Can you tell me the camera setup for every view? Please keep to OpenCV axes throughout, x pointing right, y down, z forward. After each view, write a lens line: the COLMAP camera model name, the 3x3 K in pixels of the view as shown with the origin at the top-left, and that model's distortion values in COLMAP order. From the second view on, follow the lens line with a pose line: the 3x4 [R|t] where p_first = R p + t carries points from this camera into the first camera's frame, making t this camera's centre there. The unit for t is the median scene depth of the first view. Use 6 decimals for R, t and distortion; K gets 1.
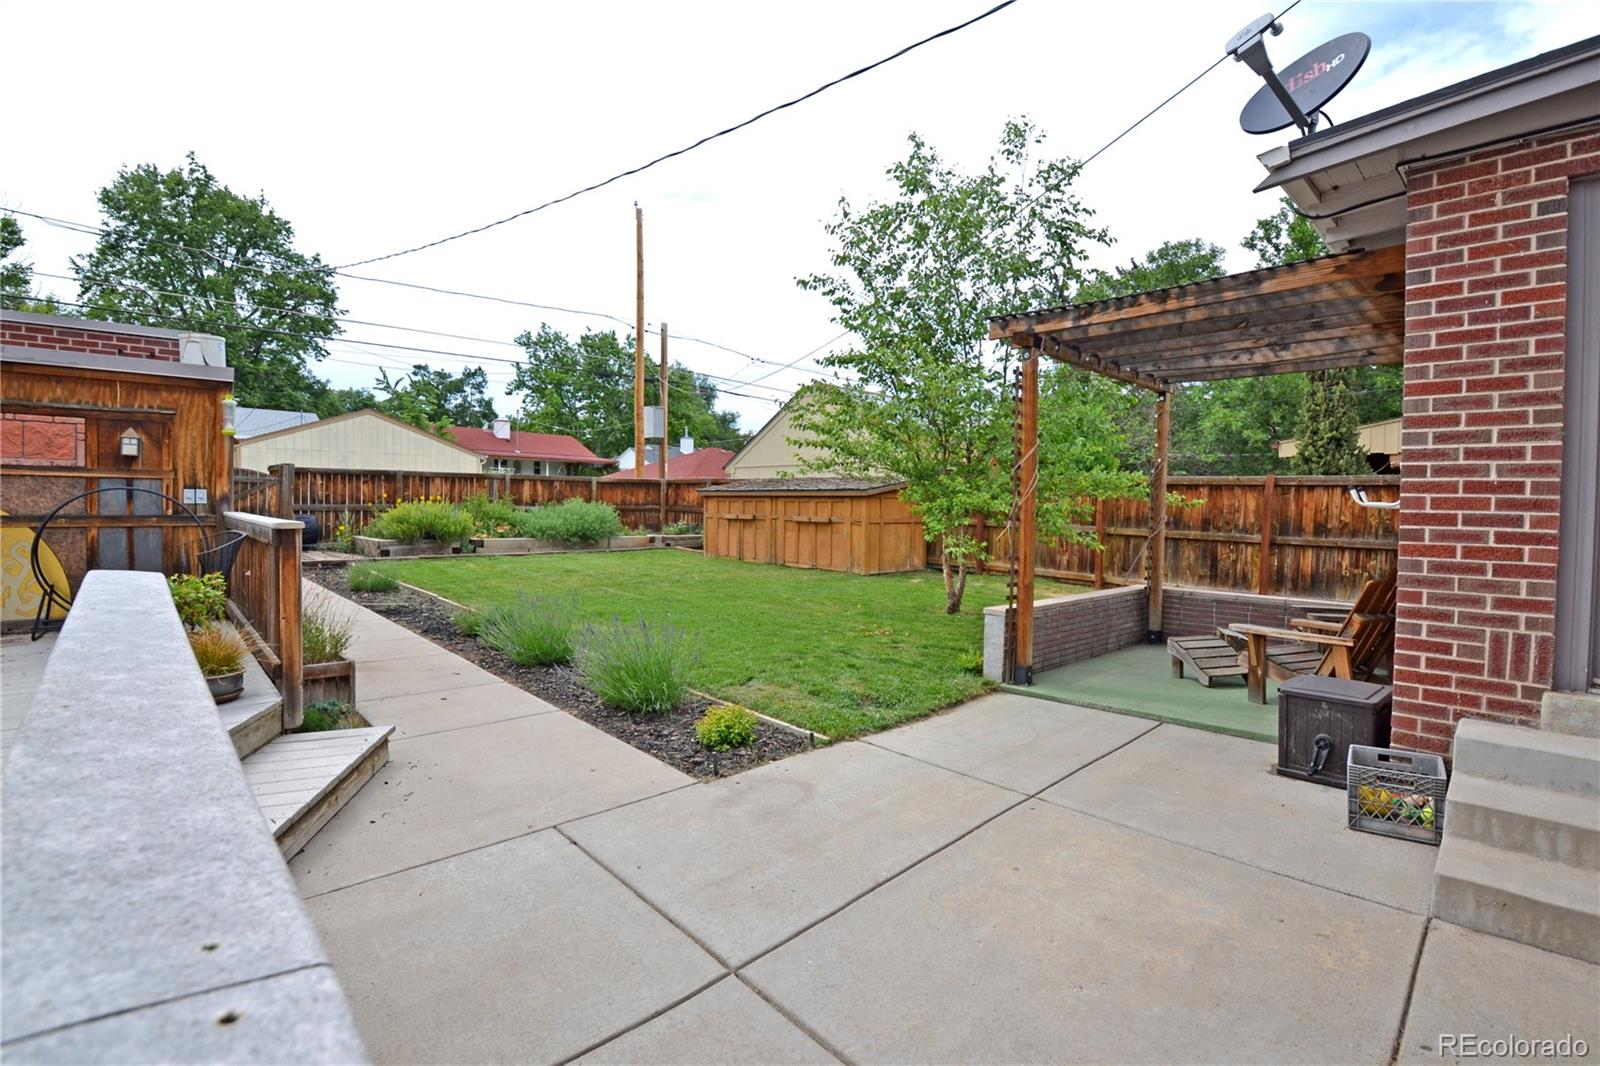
lens RADIAL K [[717.0, 0, 798.1], [0, 717.0, 528.7], [0, 0, 1]] dist [0.011690, -0.025422]
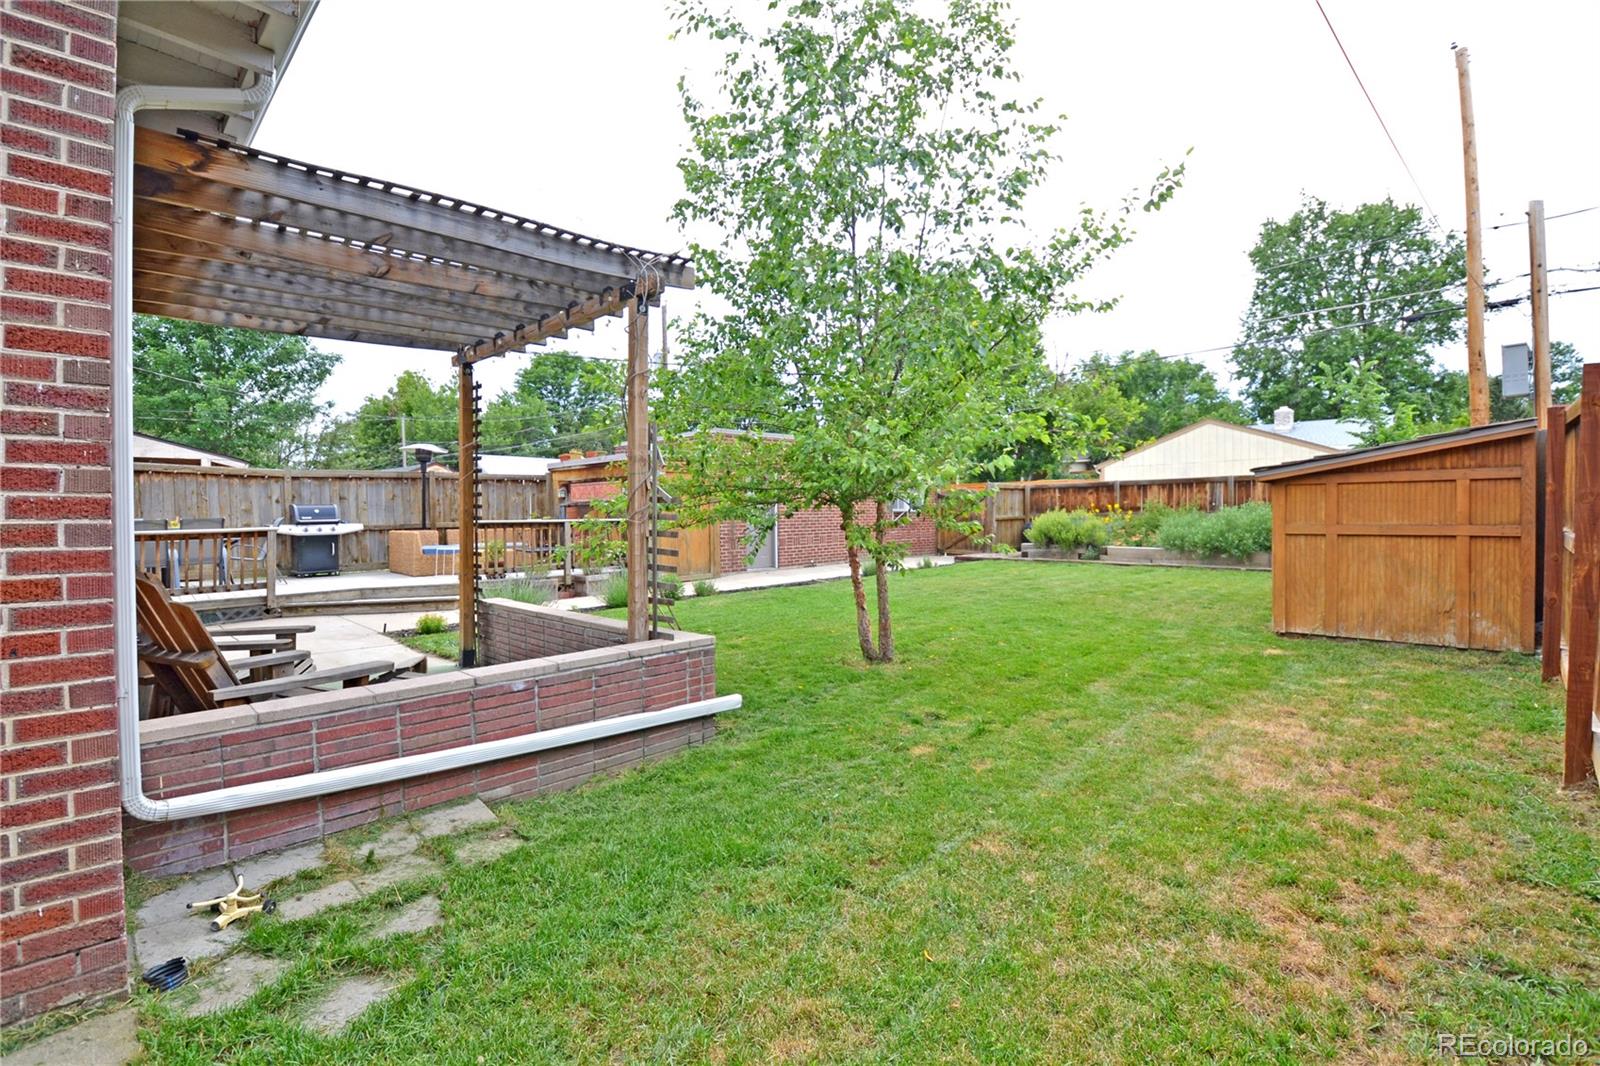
lens RADIAL K [[715.7, 0, 798.2], [0, 715.7, 529.2], [0, 0, 1]] dist [0.006208, -0.021385]
pose [[0.048347, 0.005897, -0.998813, 0.781719], [-0.022503, 0.999735, 0.004813, -0.007616], [0.998577, 0.022243, 0.048467, 0.802289]]
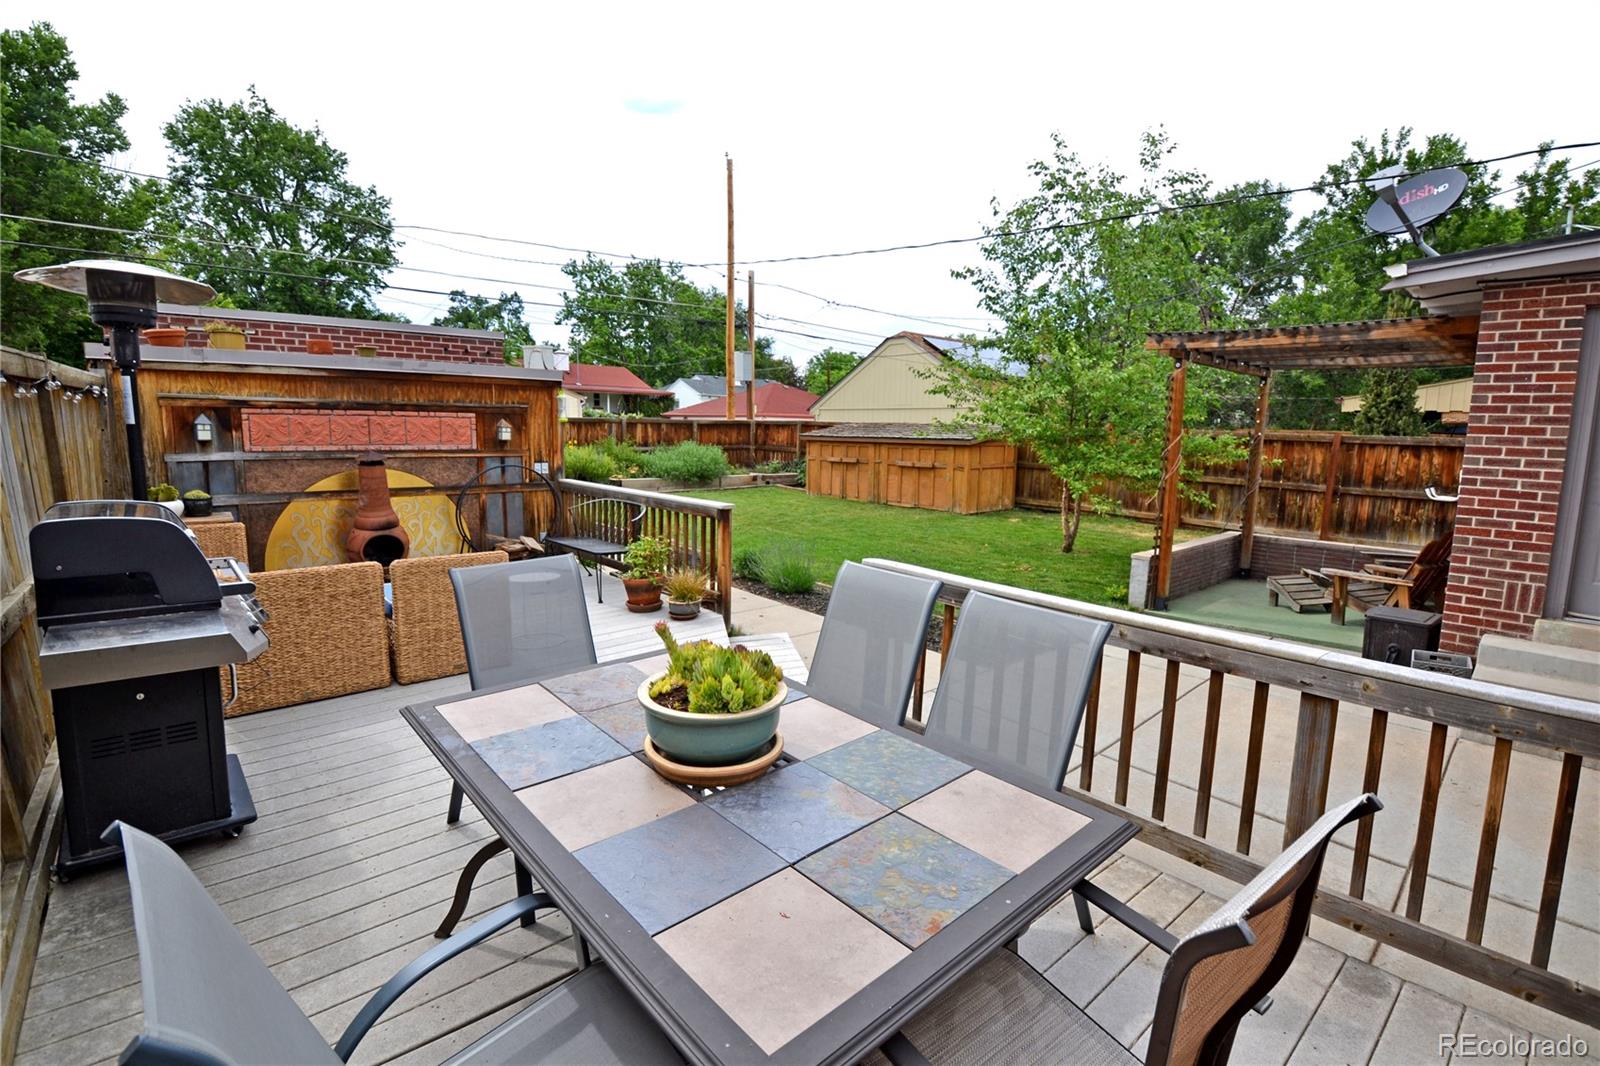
lens RADIAL K [[715.7, 0, 798.2], [0, 715.7, 529.2], [0, 0, 1]] dist [0.006208, -0.021385]
pose [[0.999513, 0.005254, -0.030758, -0.180427], [-0.001948, 0.994307, 0.106537, -0.043264], [0.031142, -0.106425, 0.993833, -0.193492]]
